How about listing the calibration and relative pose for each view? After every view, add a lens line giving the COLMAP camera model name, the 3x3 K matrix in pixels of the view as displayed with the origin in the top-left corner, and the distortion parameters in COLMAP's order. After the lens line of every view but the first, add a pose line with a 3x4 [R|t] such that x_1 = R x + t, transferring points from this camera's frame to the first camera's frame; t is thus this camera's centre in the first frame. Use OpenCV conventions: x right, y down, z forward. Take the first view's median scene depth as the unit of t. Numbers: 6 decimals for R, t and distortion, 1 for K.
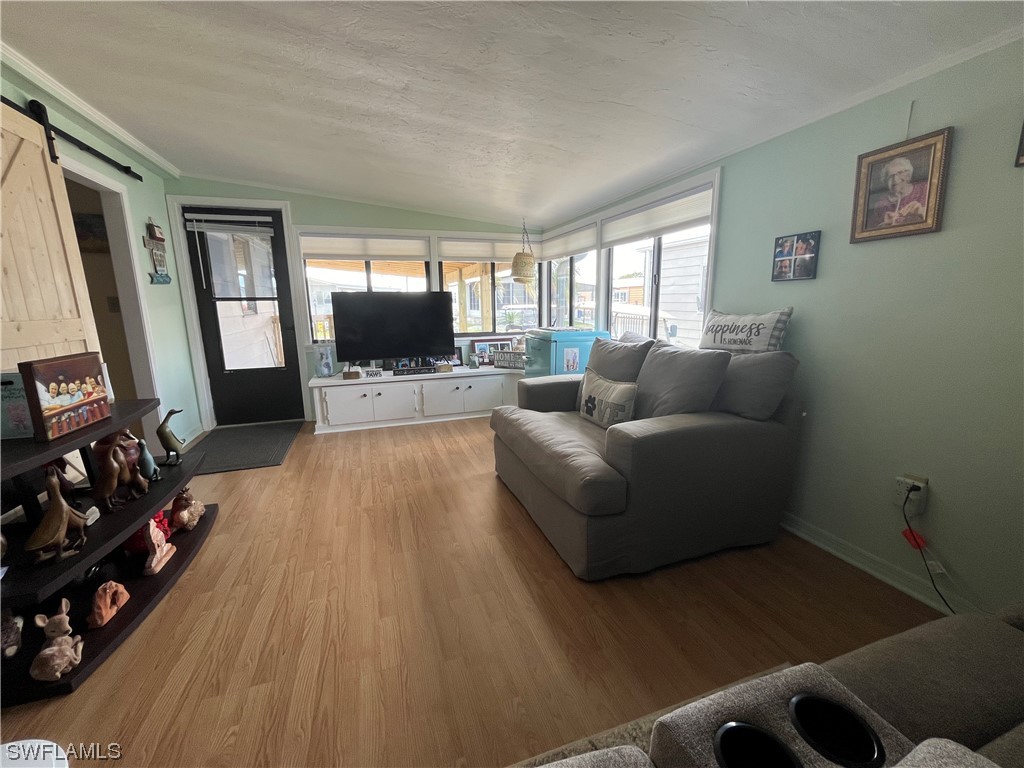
lens RADIAL K [[419.2, 0, 511.0], [0, 419.2, 384.4], [0, 0, 1]] dist [-0.003056, 0.000216]
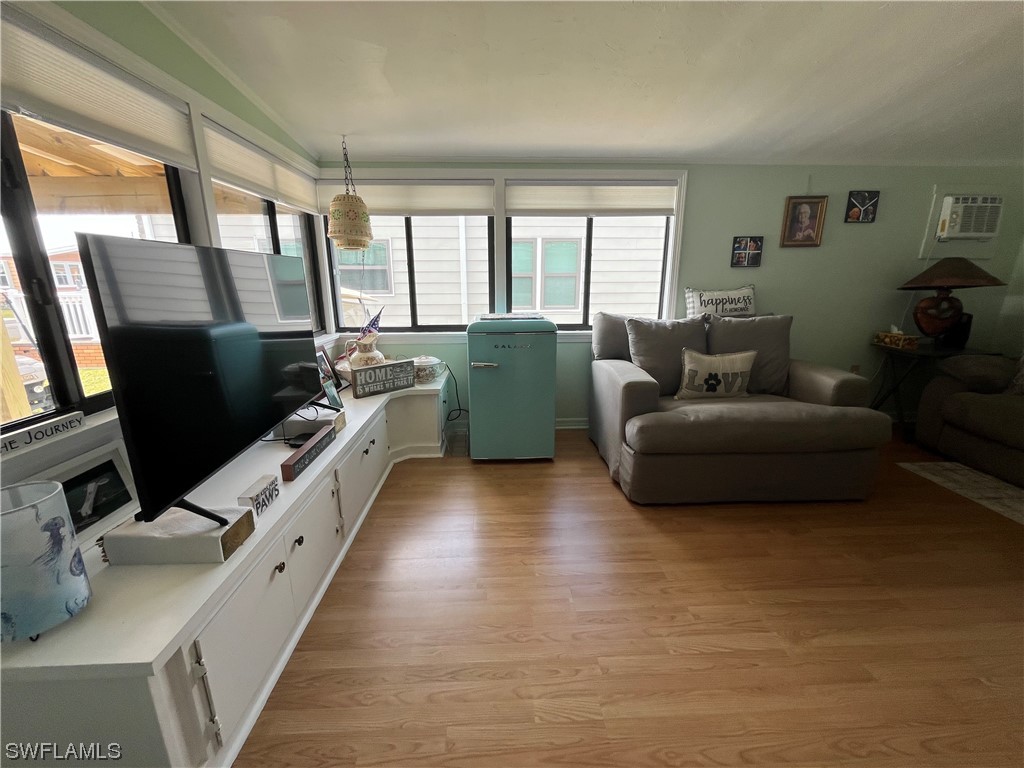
lens RADIAL K [[419.2, 0, 511.0], [0, 419.2, 384.4], [0, 0, 1]] dist [-0.003056, 0.000216]
pose [[0.288817, -0.225926, 0.930345, -1.084422], [0.184722, 0.966648, 0.177396, -0.260037], [-0.939395, 0.120620, 0.320918, 1.349193]]
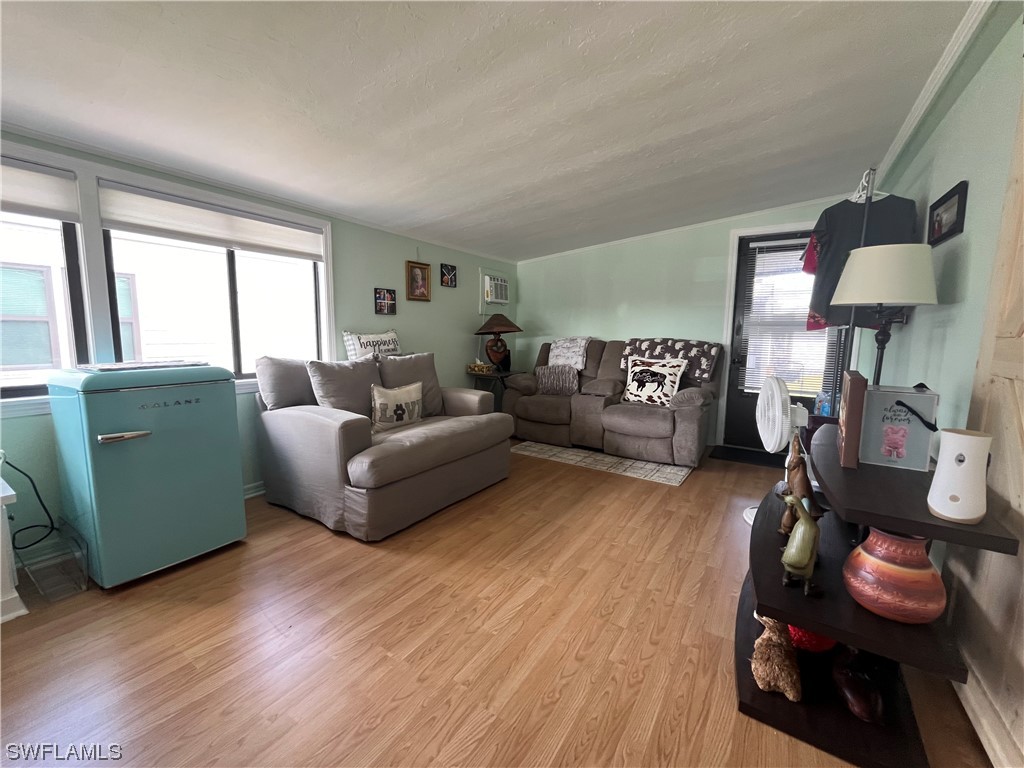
lens RADIAL K [[419.2, 0, 511.0], [0, 419.2, 384.4], [0, 0, 1]] dist [-0.003056, 0.000216]
pose [[-0.616016, -0.090810, 0.782481, -1.059228], [0.147532, 0.962456, 0.227843, -0.285503], [-0.773795, 0.255796, -0.579491, 1.675532]]
